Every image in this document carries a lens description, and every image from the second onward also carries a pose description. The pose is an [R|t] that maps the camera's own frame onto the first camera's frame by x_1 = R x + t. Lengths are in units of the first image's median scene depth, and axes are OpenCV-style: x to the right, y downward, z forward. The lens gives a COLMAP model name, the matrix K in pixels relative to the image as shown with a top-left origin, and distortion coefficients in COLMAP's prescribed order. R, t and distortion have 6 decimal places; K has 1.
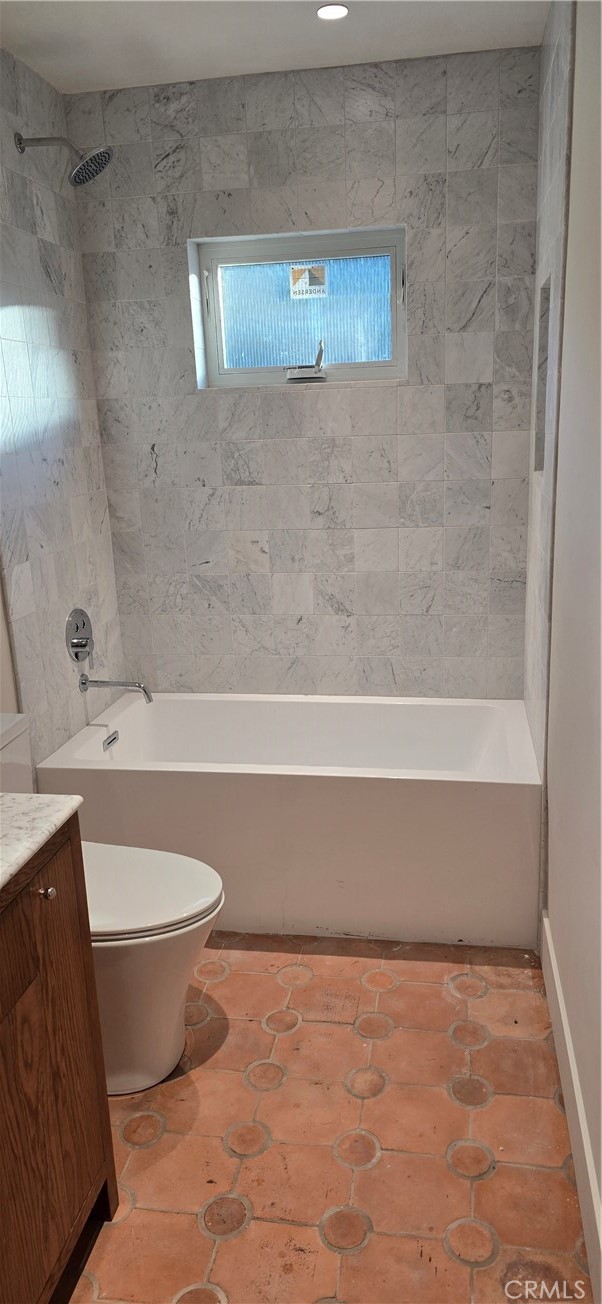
lens RADIAL K [[880.1, 0, 311.3], [0, 880.1, 648.3], [0, 0, 1]] dist [0.047987, -0.035114]
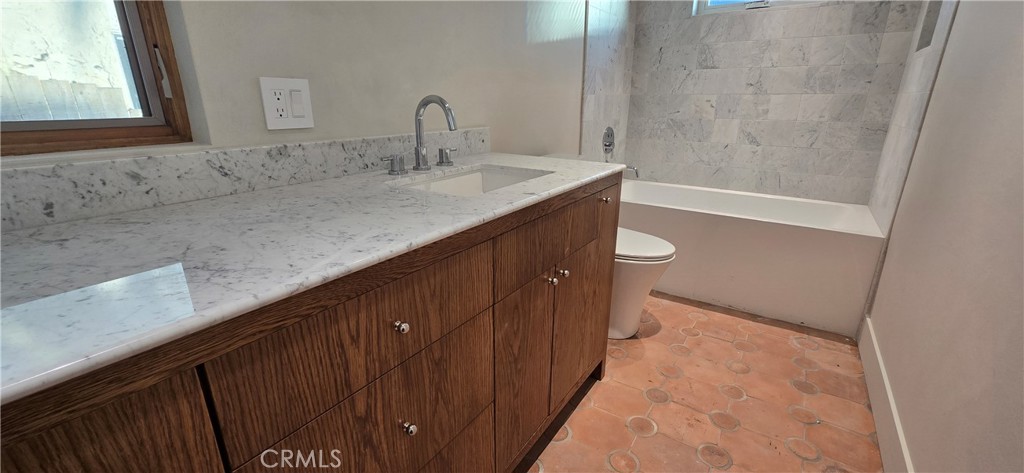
lens RADIAL K [[417.9, 0, 507.7], [0, 417.9, 234.8], [0, 0, 1]] dist [-0.011811, 0.003403]
pose [[0.902293, 0.168783, -0.396711, -0.063308], [-0.142164, 0.985195, 0.095815, 0.169274], [0.407010, -0.030056, 0.912929, 0.017288]]
